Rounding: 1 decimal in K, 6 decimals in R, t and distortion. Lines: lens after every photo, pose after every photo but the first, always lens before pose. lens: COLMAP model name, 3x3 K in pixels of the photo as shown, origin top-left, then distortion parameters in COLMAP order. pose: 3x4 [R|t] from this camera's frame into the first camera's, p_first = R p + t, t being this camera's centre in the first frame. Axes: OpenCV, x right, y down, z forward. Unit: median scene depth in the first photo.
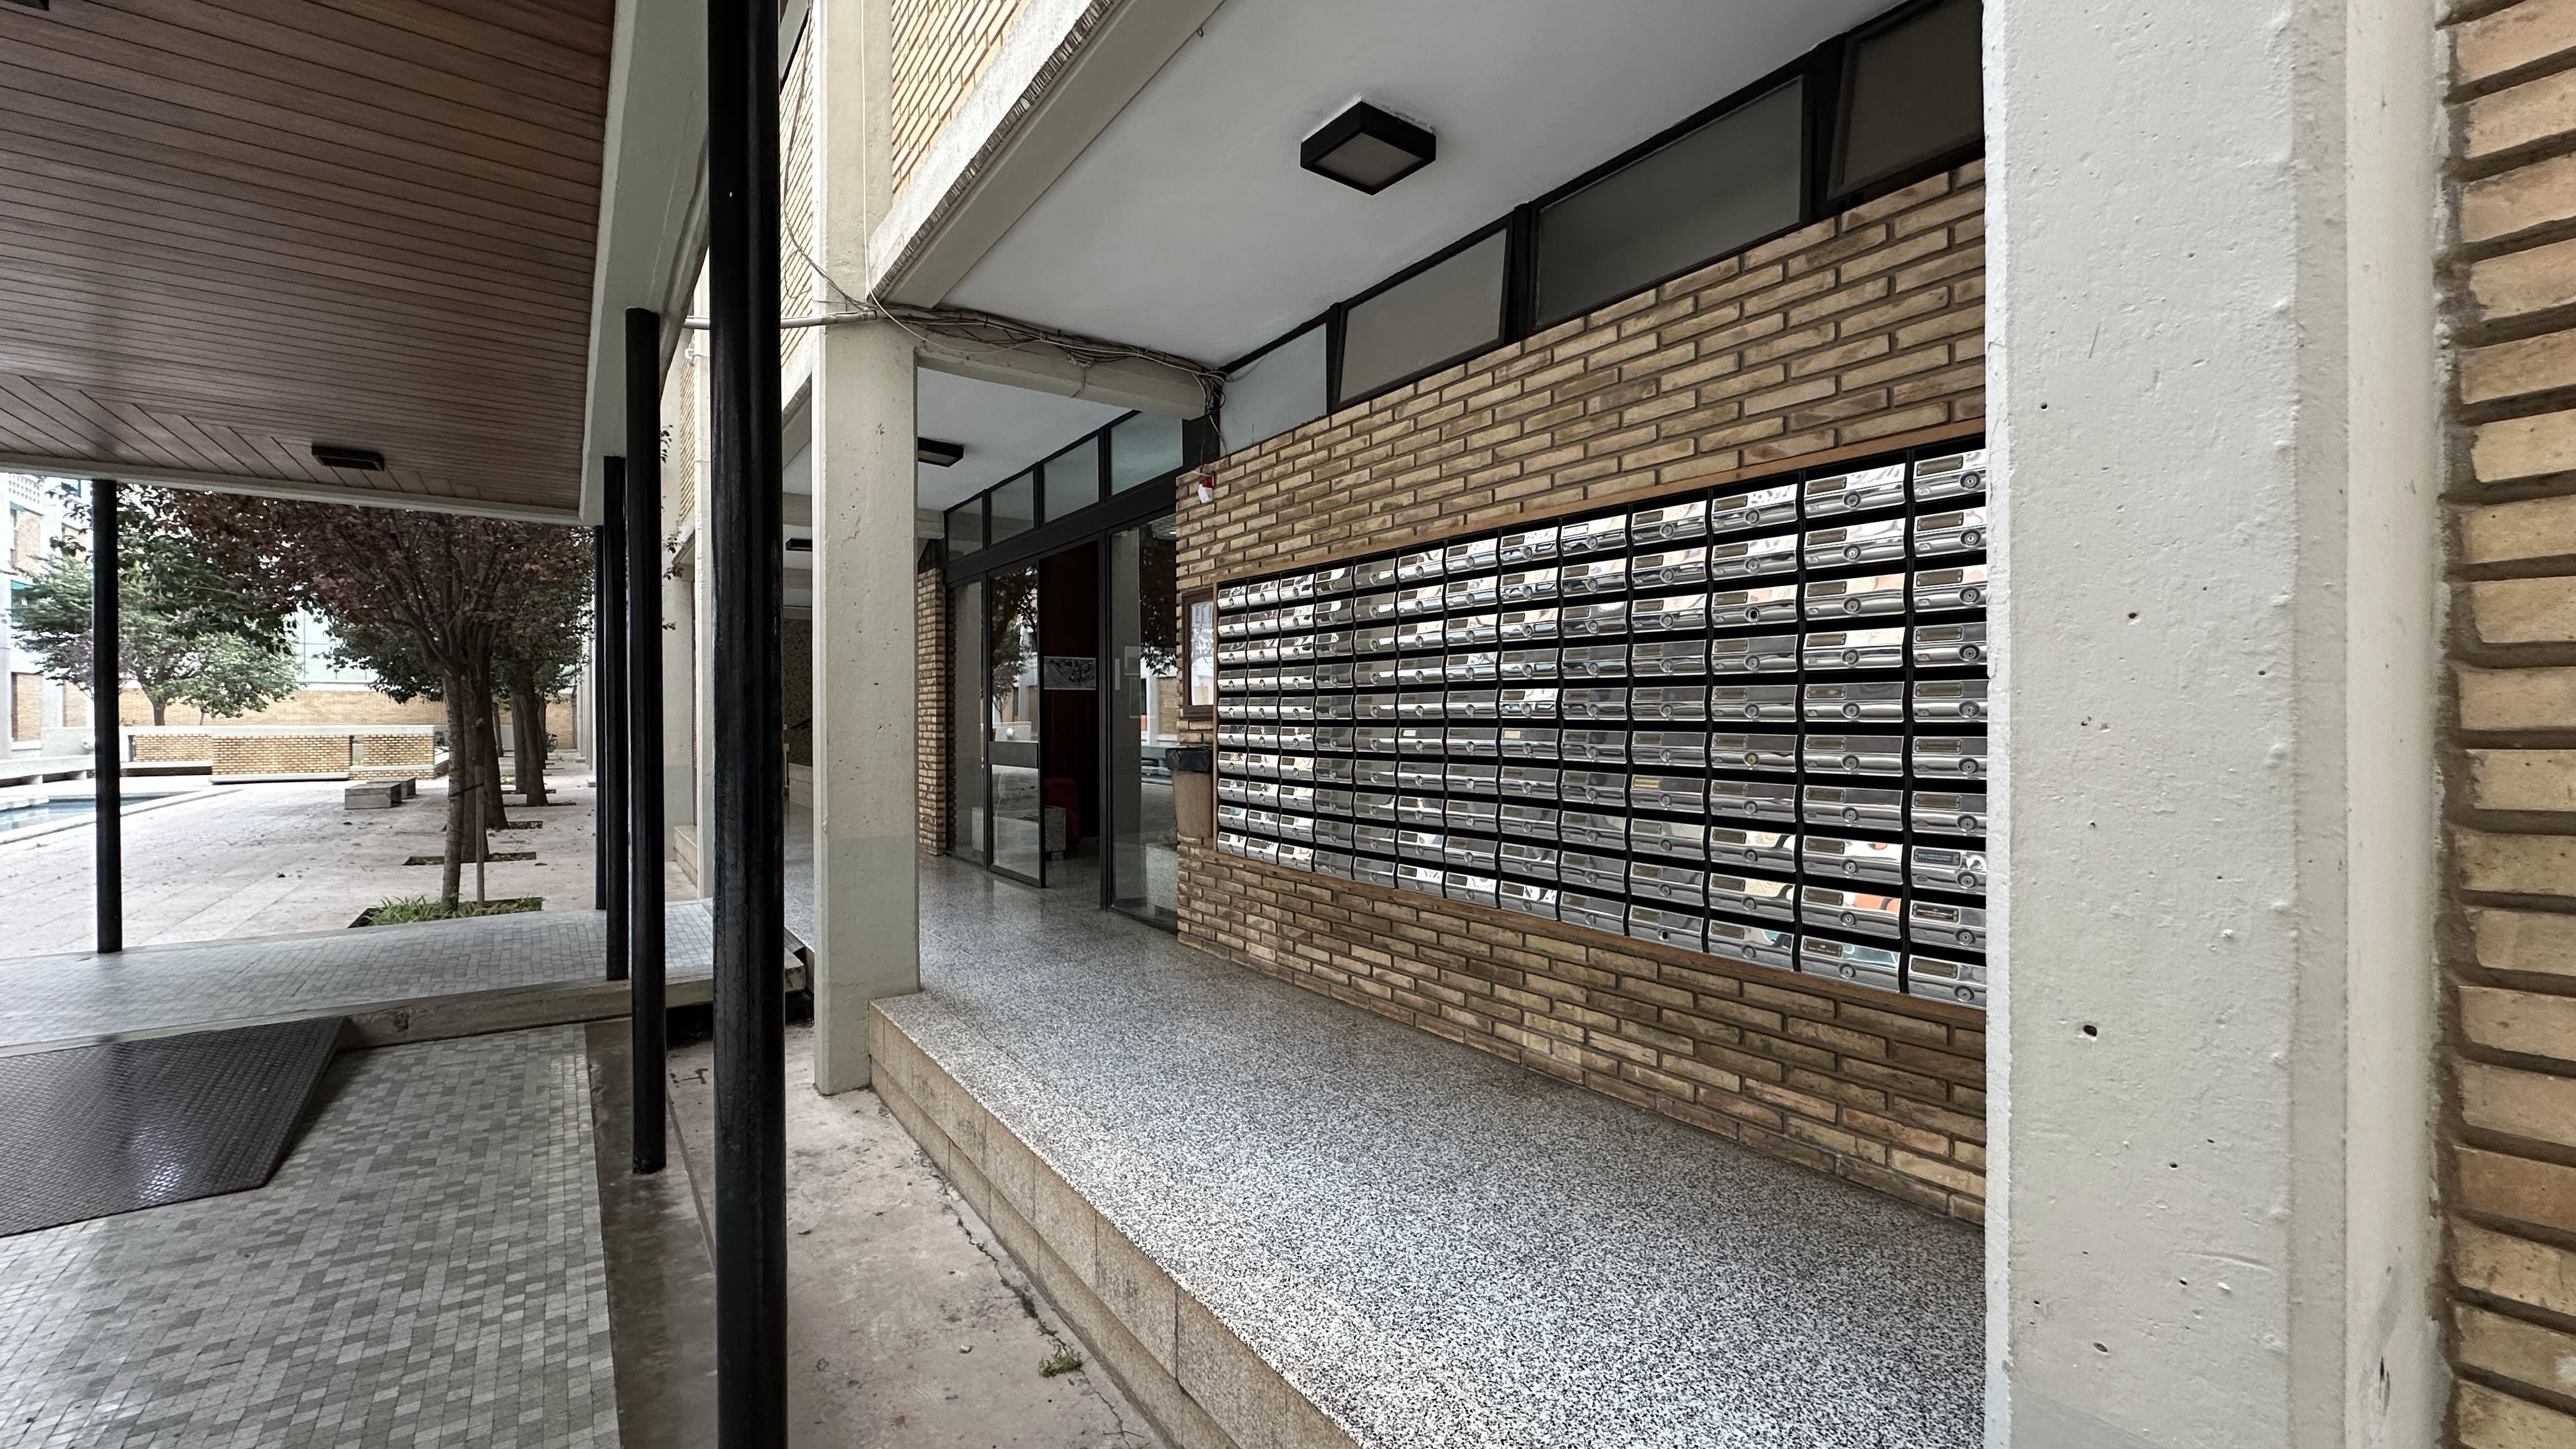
lens RADIAL K [[1012.1, 0, 1278.0], [0, 1012.1, 719.4], [0, 0, 1]] dist [0.001792, 0.000192]
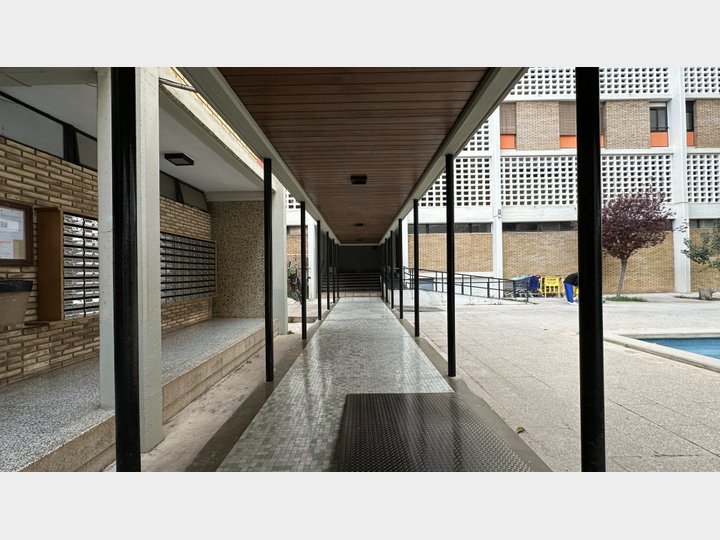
lens RADIAL K [[288.6, 0, 360.6], [0, 288.6, 270.8], [0, 0, 1]] dist [0.025693, -0.000029]
pose [[-0.815238, 0.018130, 0.578842, -1.345129], [0.021808, 0.999762, -0.000599, 0.034084], [-0.578715, 0.012135, -0.815439, 1.476597]]
